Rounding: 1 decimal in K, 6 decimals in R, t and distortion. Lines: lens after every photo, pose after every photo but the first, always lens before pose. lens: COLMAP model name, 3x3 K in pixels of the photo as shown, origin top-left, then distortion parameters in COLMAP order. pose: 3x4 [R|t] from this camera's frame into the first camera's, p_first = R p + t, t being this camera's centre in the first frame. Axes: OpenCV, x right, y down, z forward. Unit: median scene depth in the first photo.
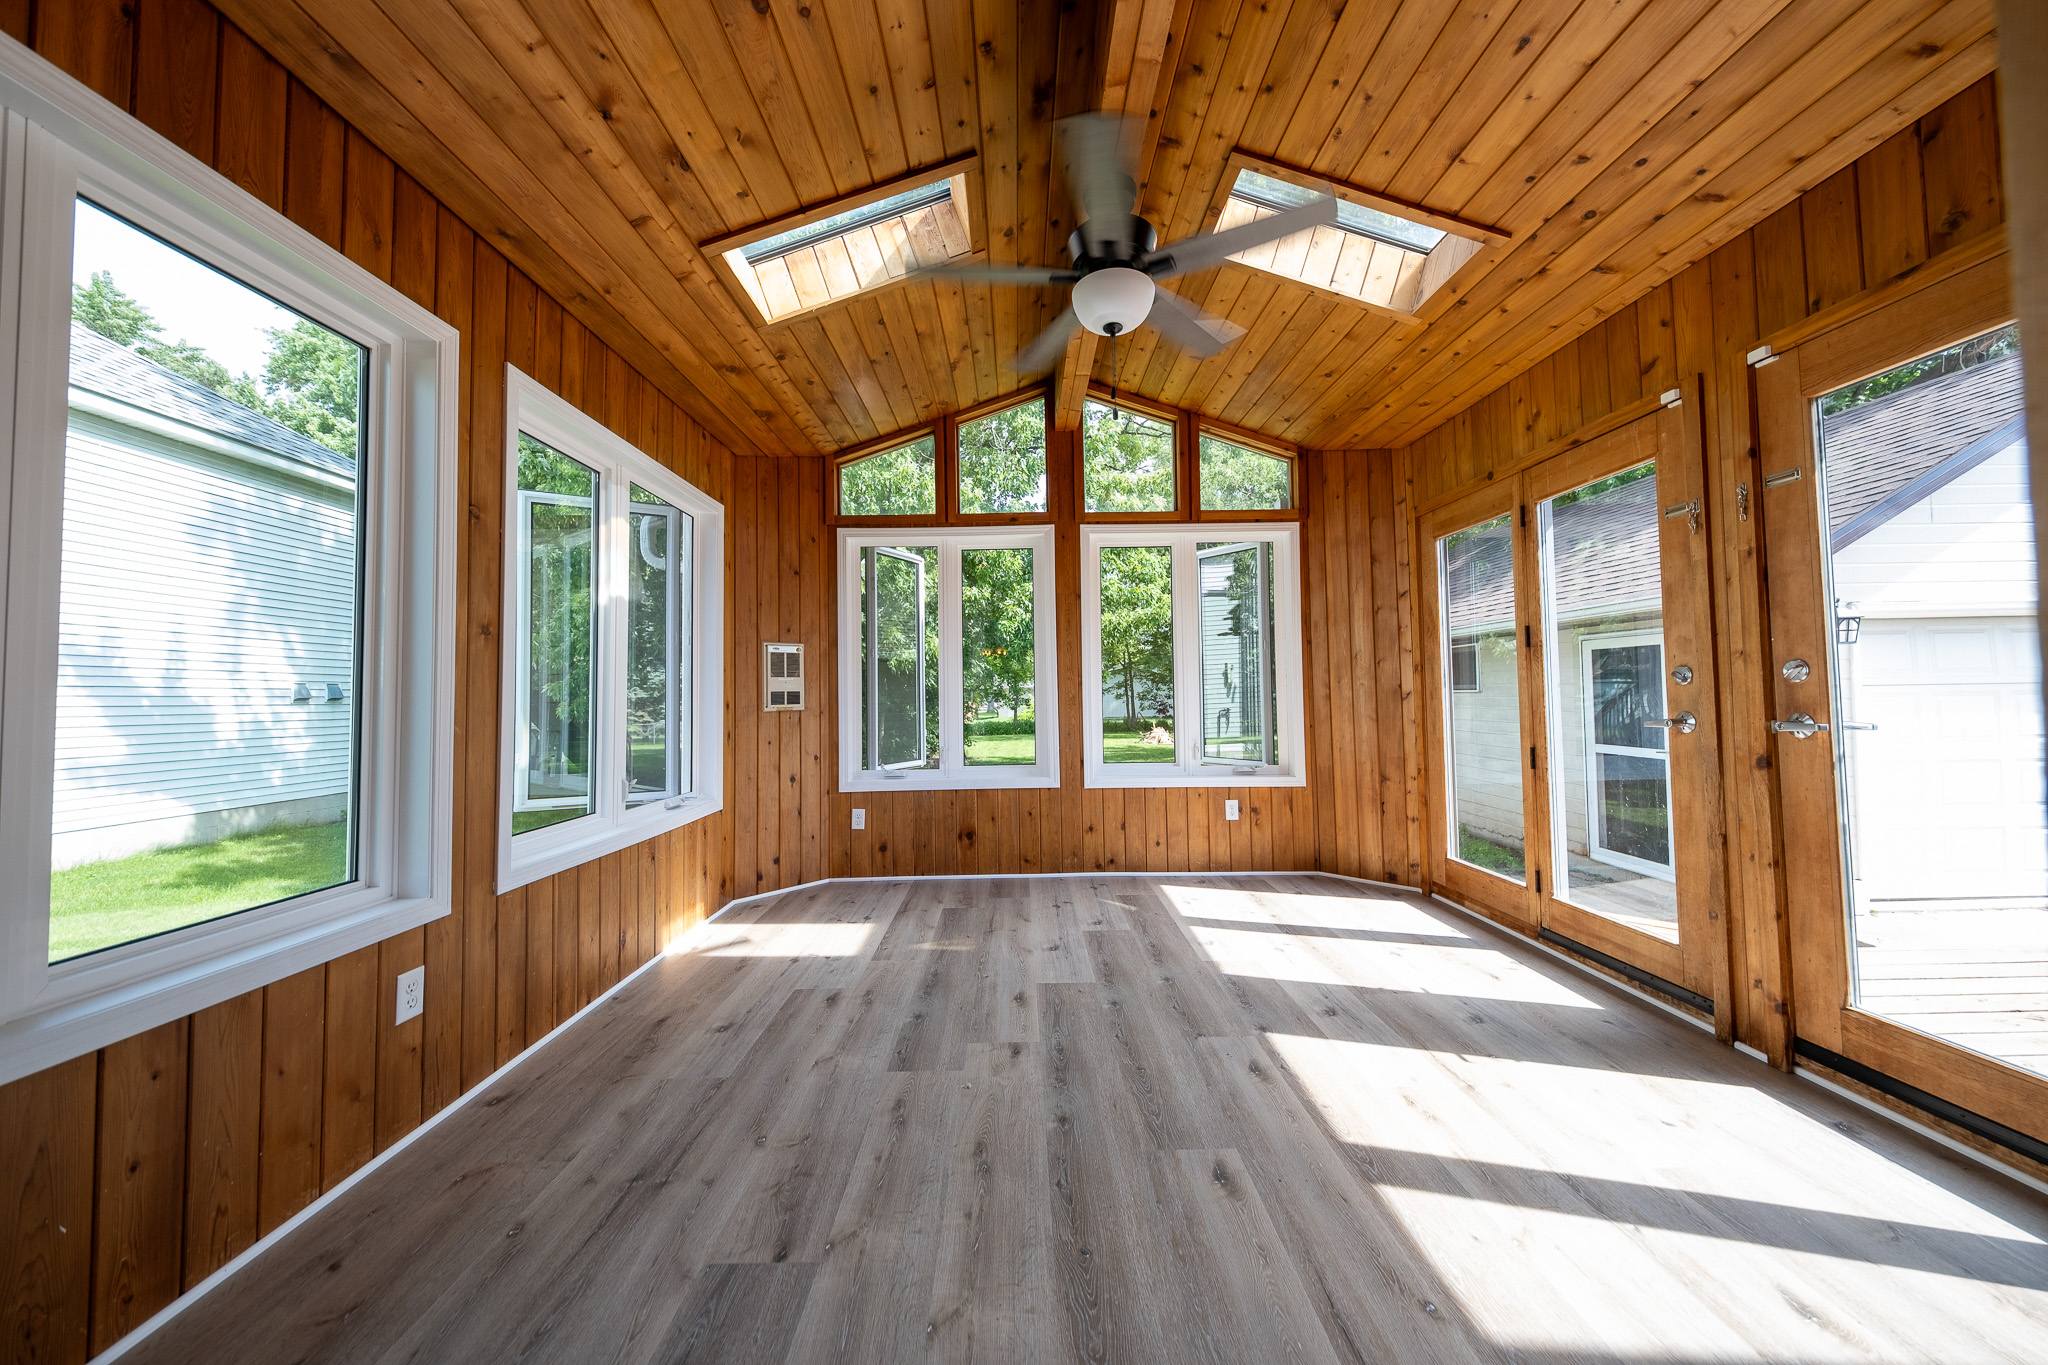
lens RADIAL K [[690.6, 0, 1016.4], [0, 690.6, 672.0], [0, 0, 1]] dist [0.022068, -0.008076]
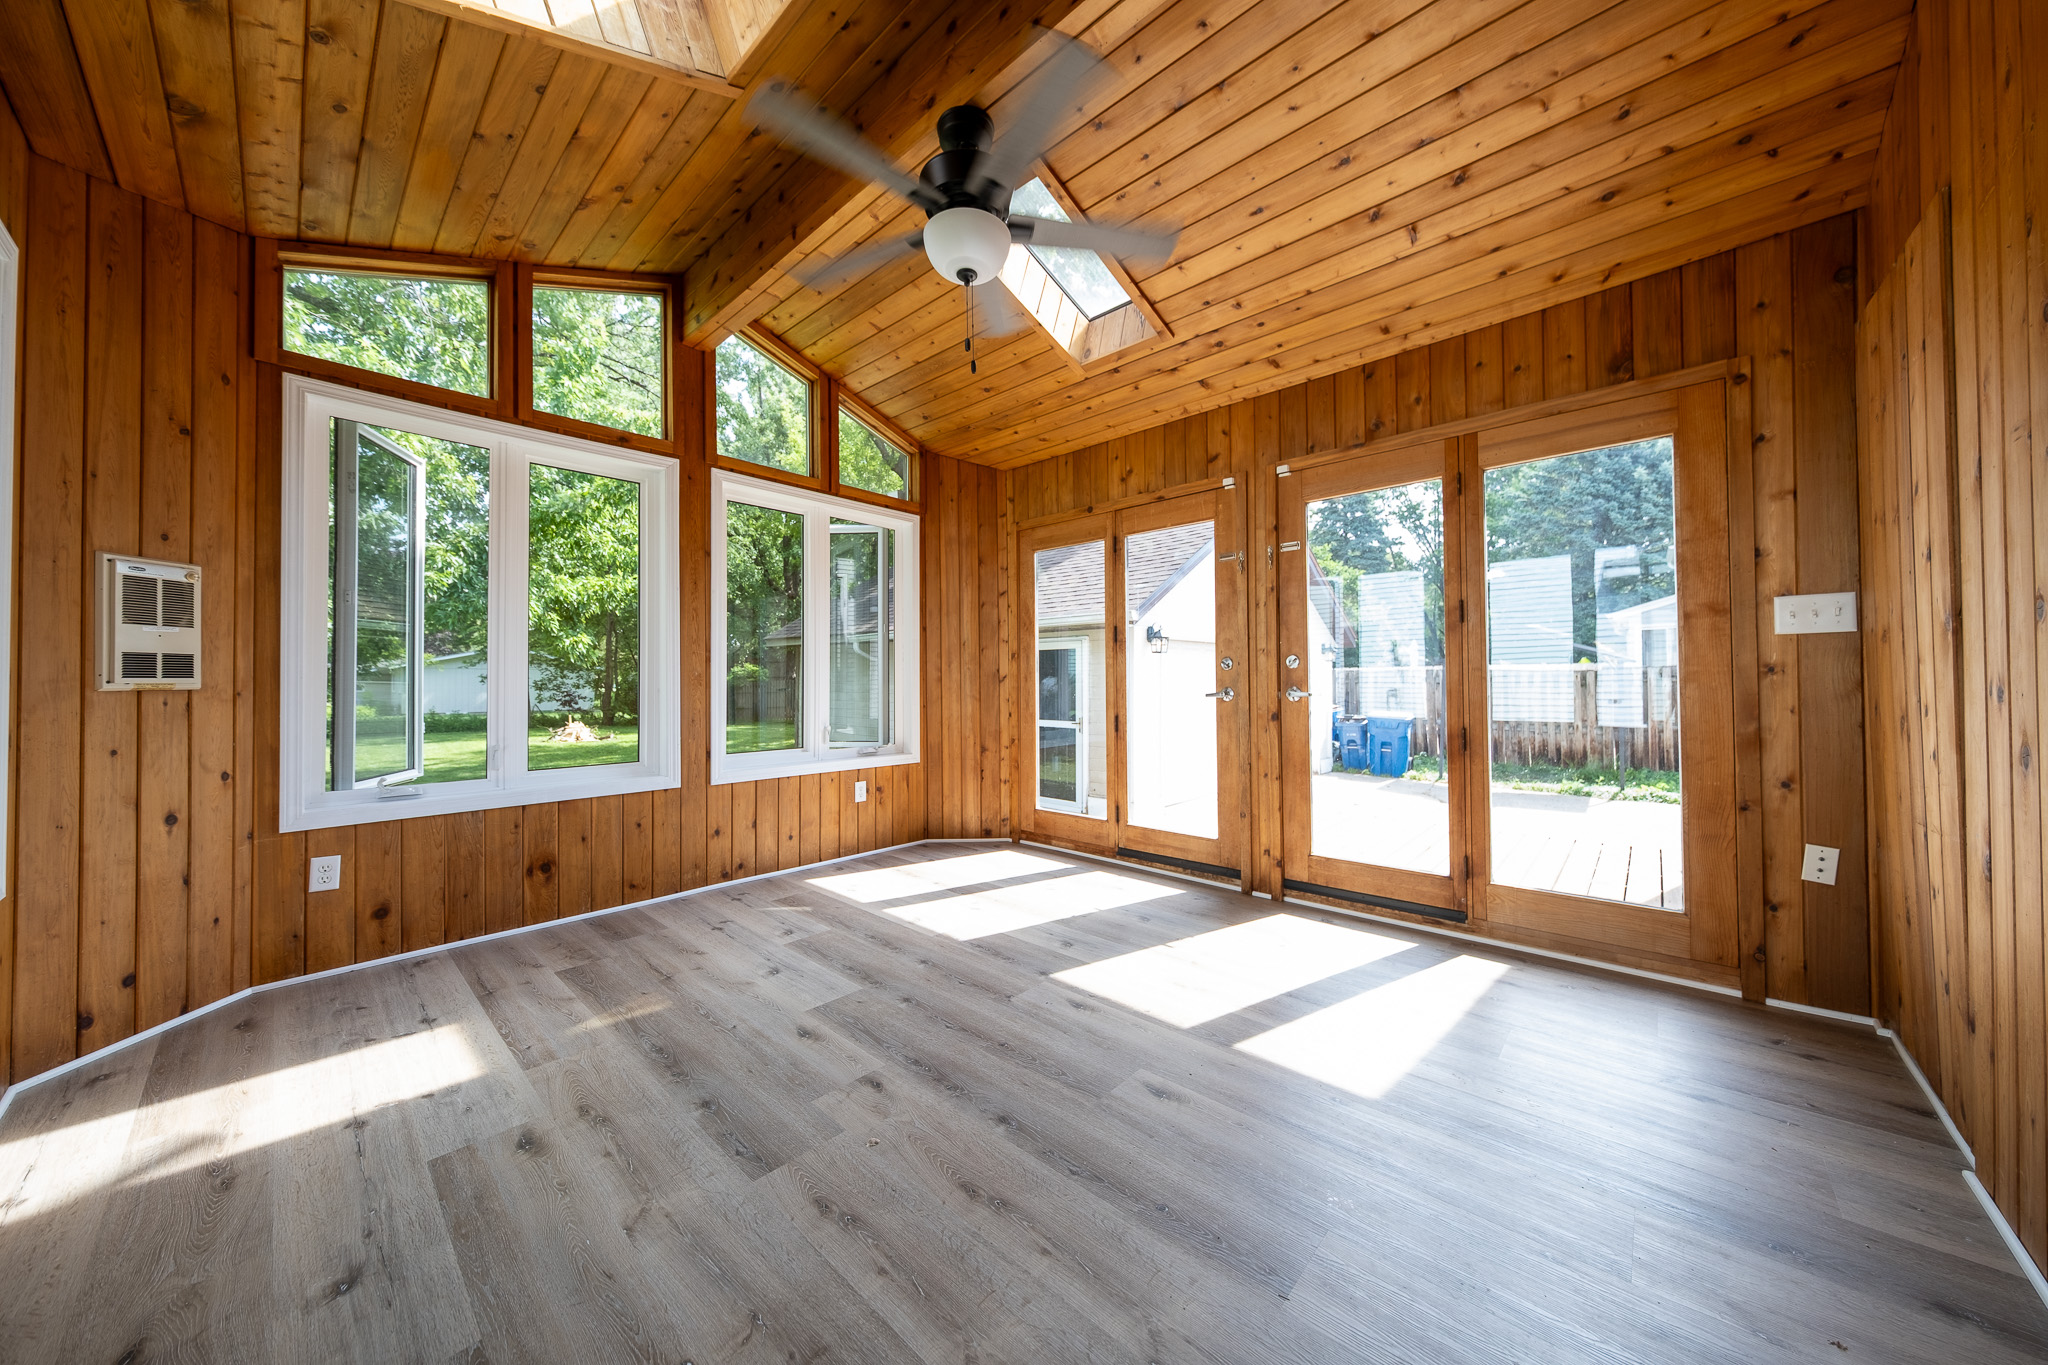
lens RADIAL K [[690.6, 0, 1016.4], [0, 690.6, 672.0], [0, 0, 1]] dist [0.022068, -0.008076]
pose [[0.684392, 0.022948, 0.728753, -0.338200], [-0.031181, 0.999511, -0.002191, 0.028630], [-0.728447, -0.021224, 0.684773, 0.204524]]
